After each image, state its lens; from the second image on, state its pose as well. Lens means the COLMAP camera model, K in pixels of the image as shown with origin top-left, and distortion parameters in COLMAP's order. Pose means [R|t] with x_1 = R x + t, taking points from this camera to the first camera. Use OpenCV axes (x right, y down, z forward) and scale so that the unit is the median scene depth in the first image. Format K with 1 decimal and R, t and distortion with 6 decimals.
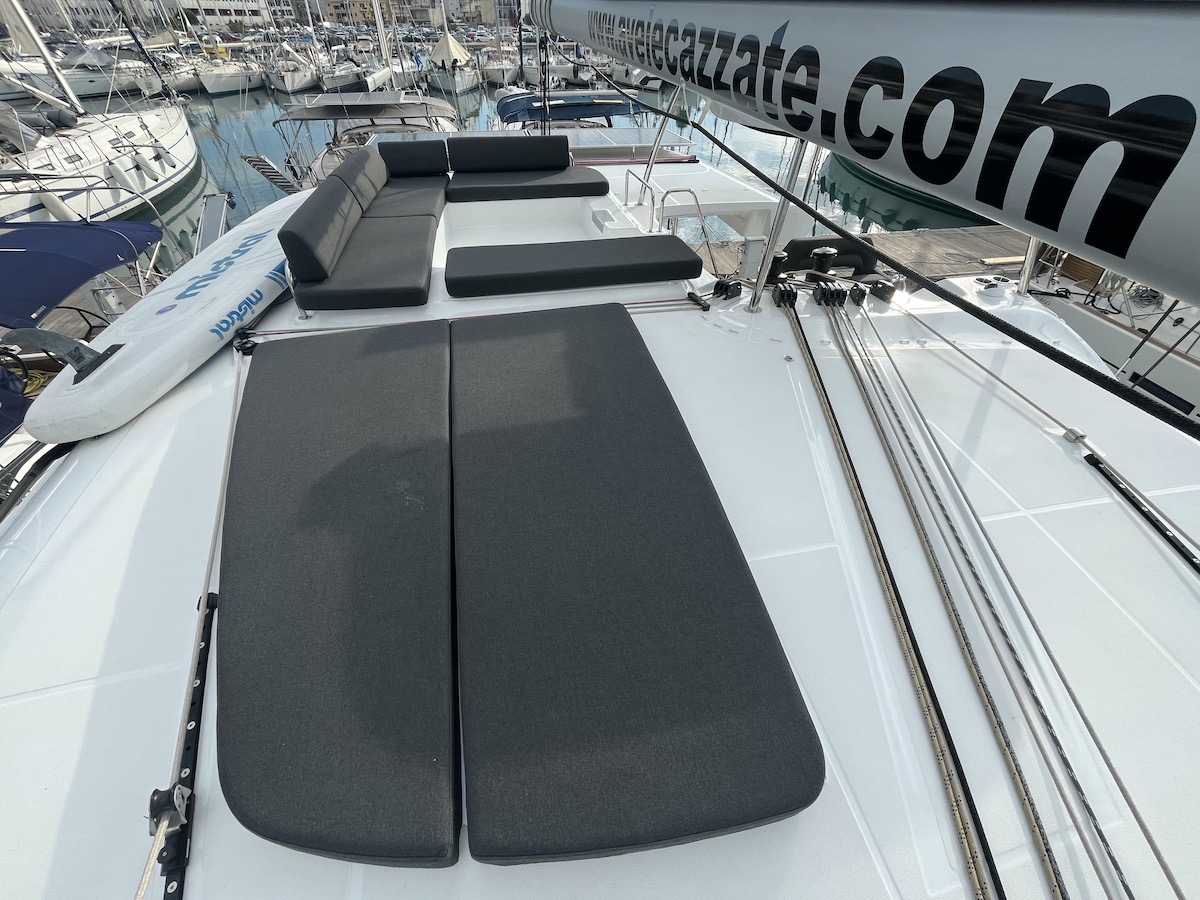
lens RADIAL K [[488.6, 0, 604.4], [0, 488.6, 447.3], [0, 0, 1]] dist [-0.001690, 0.000215]
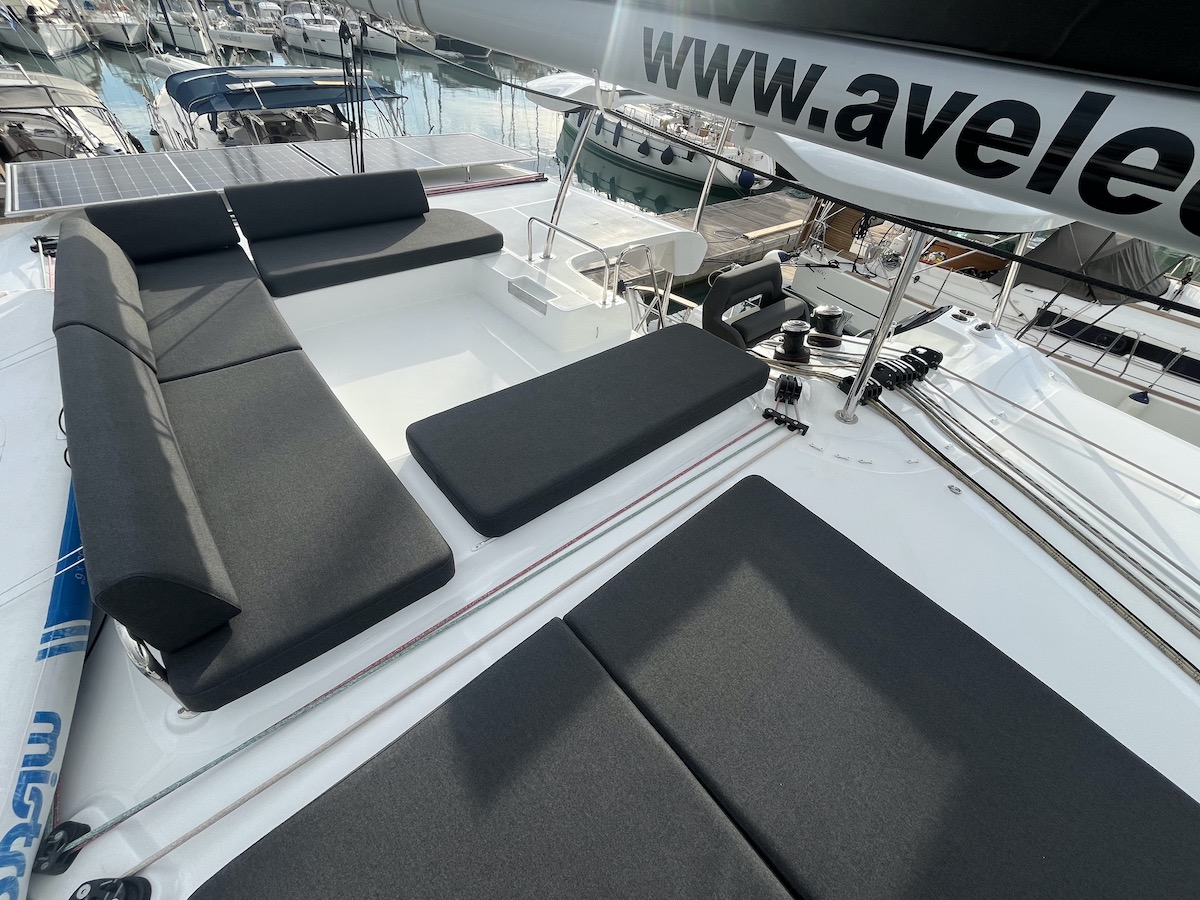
lens RADIAL K [[482.6, 0, 615.6], [0, 482.6, 450.1], [0, 0, 1]] dist [0.010918, -0.004235]
pose [[0.875545, -0.280565, 0.393325, -0.143986], [0.262736, 0.959701, 0.099717, -0.160837], [-0.405452, 0.016035, 0.913976, 0.162863]]
